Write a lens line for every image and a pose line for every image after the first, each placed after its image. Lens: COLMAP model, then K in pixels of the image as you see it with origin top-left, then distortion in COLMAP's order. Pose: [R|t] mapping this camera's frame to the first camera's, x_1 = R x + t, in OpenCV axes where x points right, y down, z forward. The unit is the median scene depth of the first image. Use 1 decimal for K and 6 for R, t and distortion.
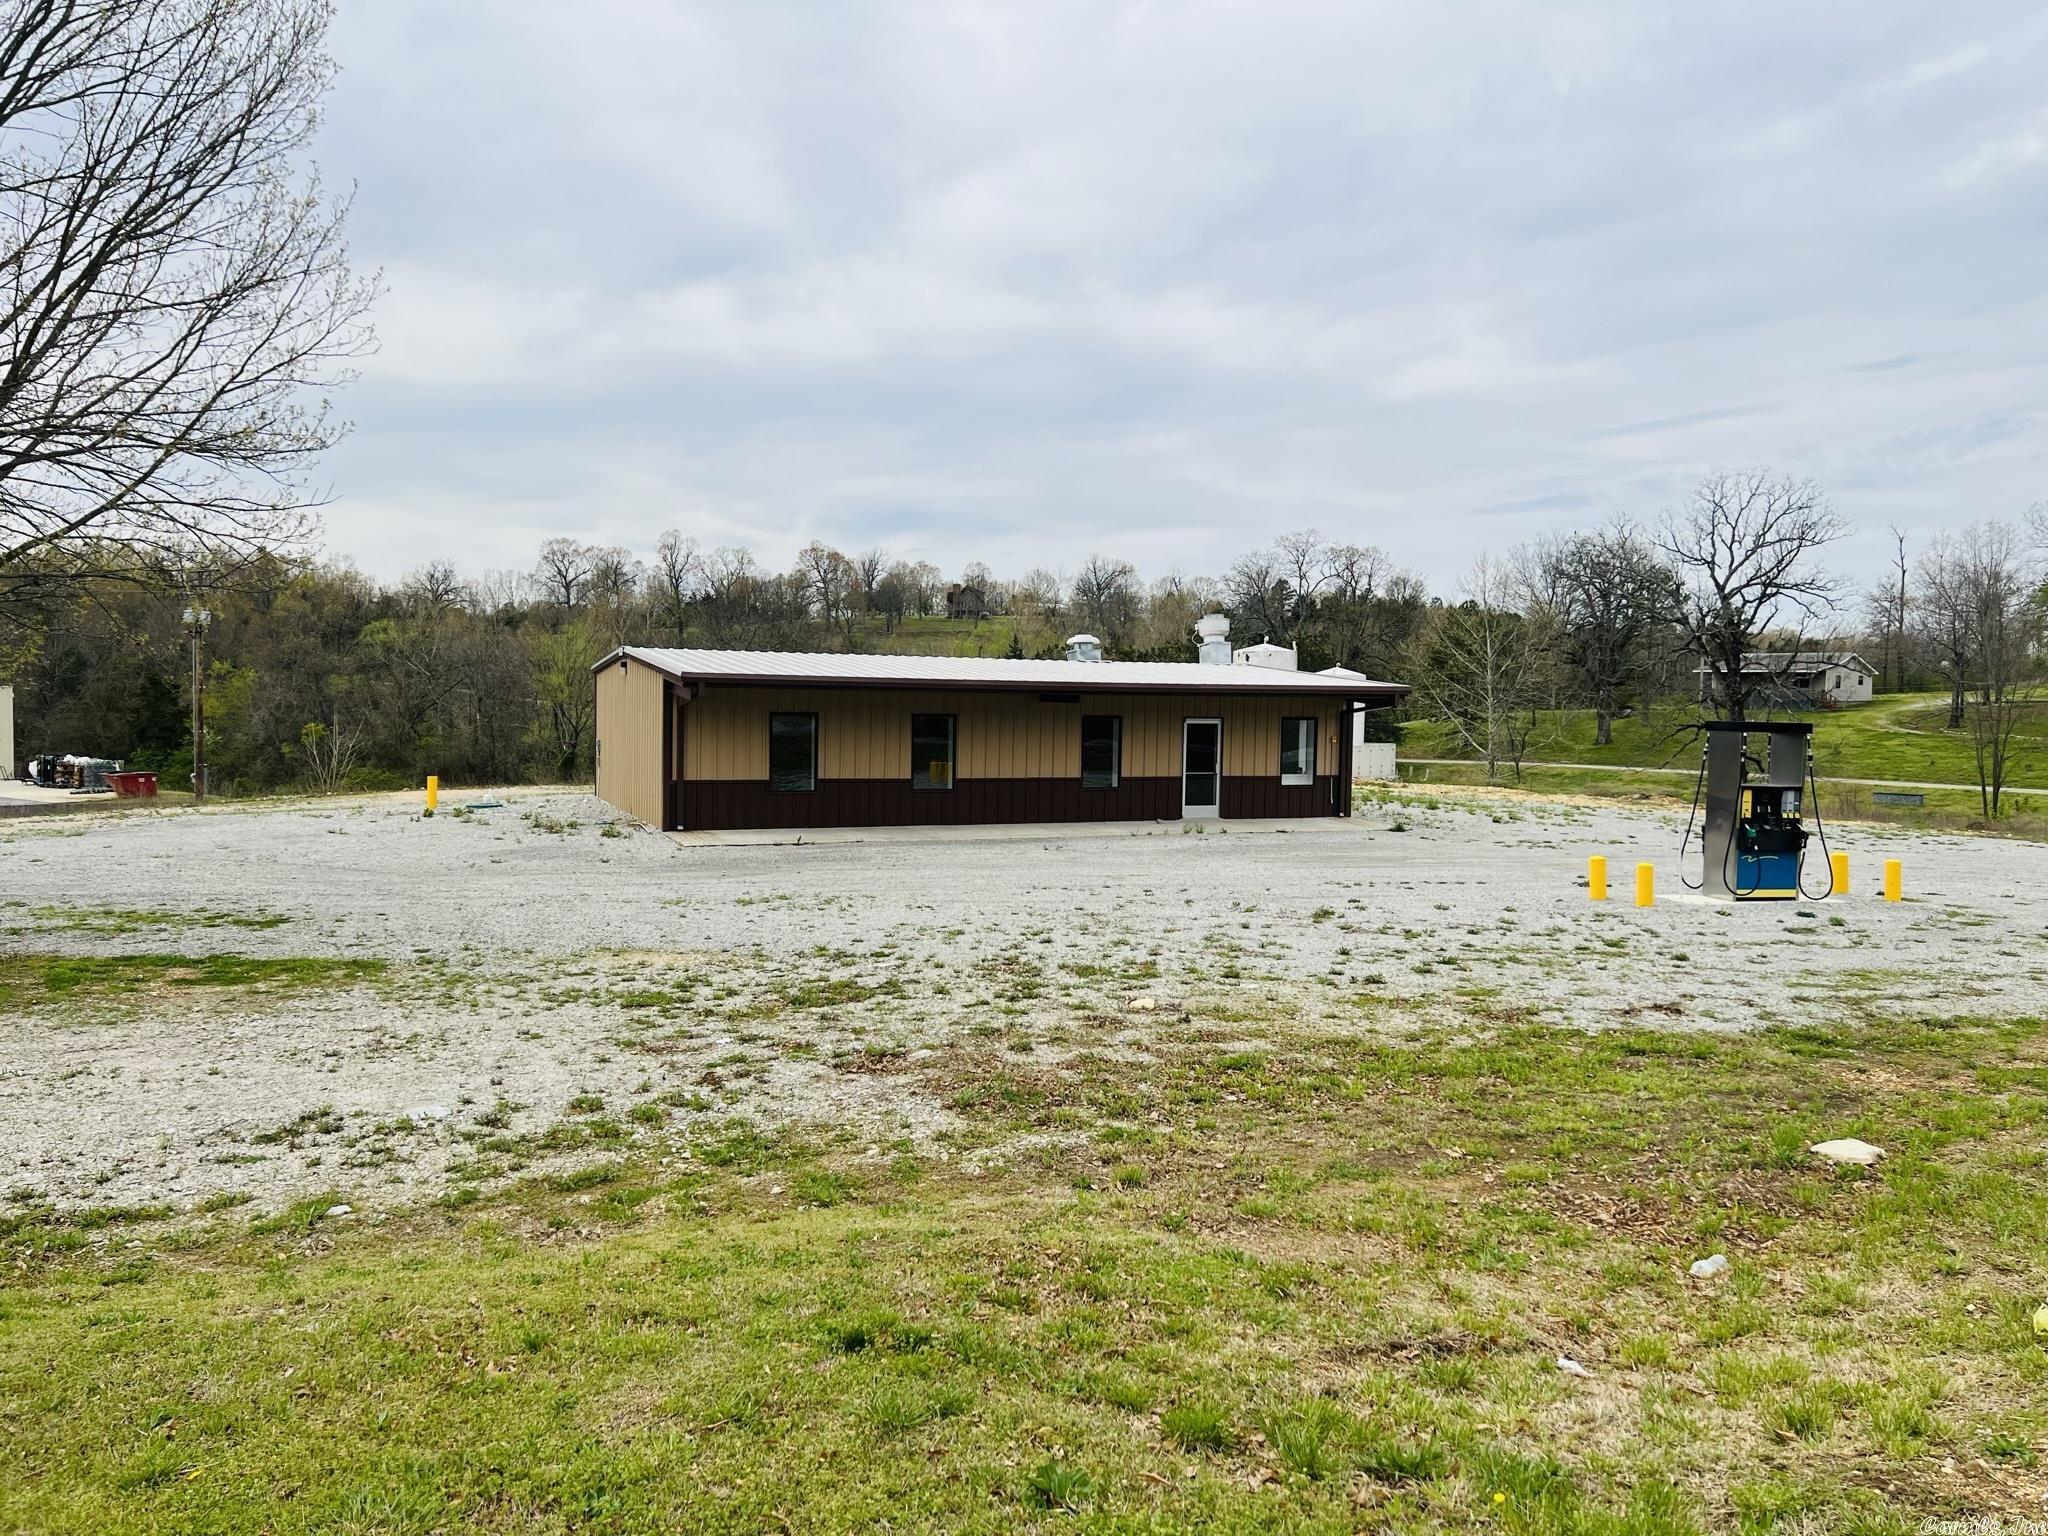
lens RADIAL K [[1539.8, 0, 1038.7], [0, 1539.8, 778.2], [0, 0, 1]] dist [0.035129, -0.027964]
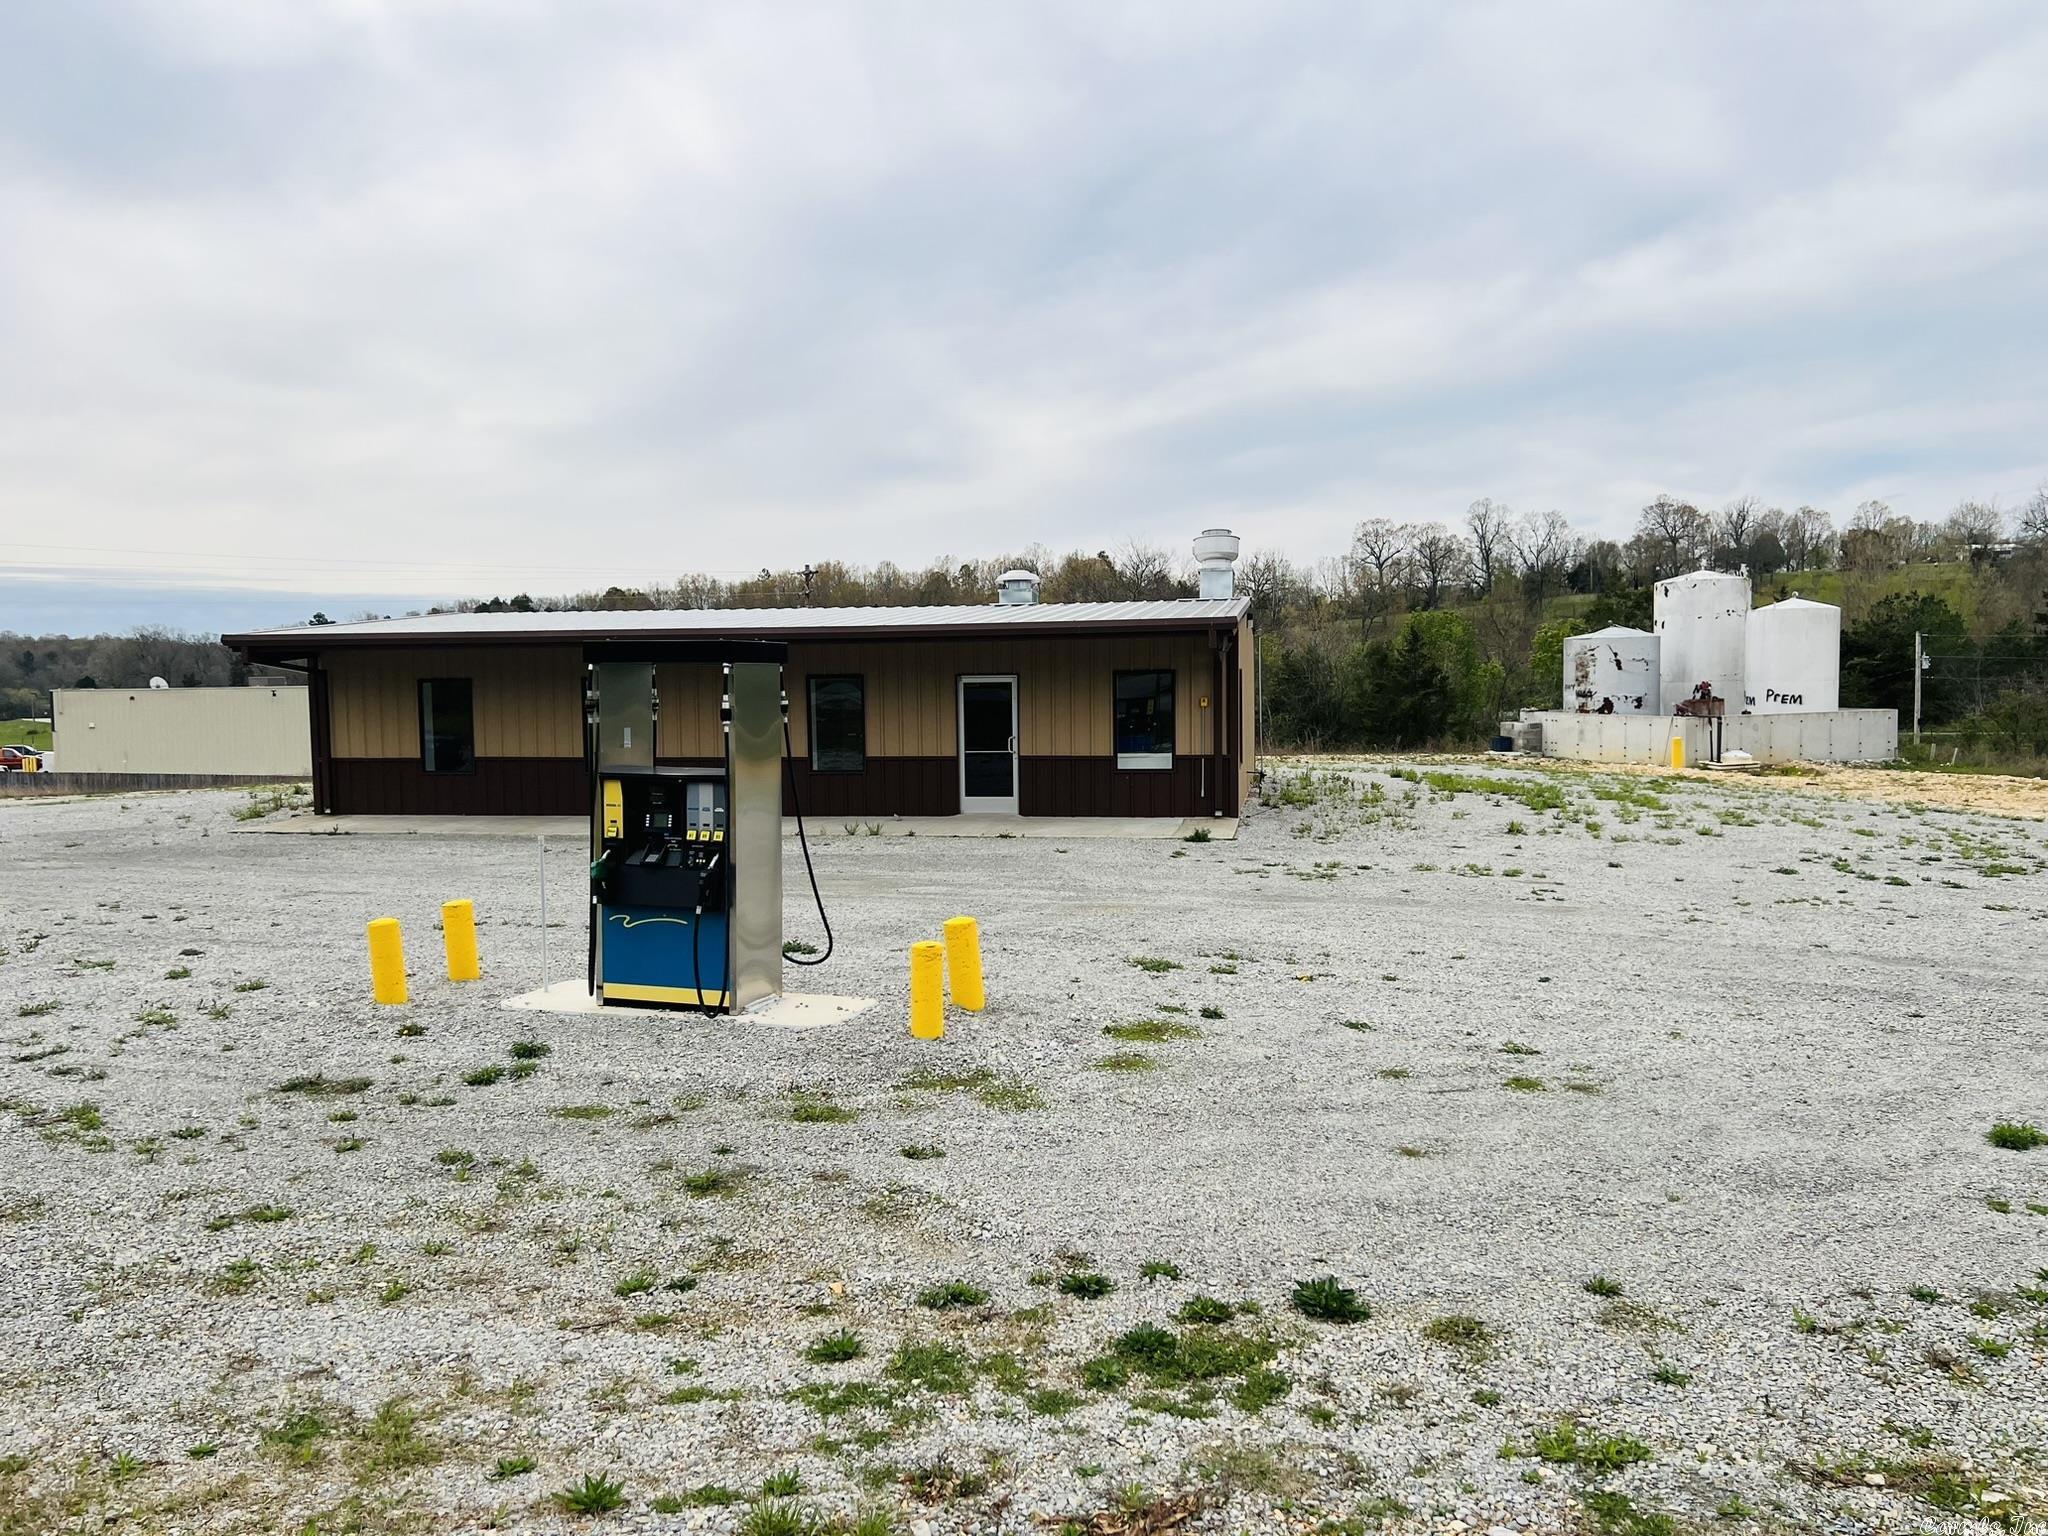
lens RADIAL K [[1539.8, 0, 1018.5], [0, 1539.8, 757.0], [0, 0, 1]] dist [0.035129, -0.027964]
pose [[0.819075, 0.002656, -0.573681, 0.524936], [-0.004122, 0.999991, -0.001255, 0.000180], [0.573672, 0.003392, 0.819078, 0.419682]]
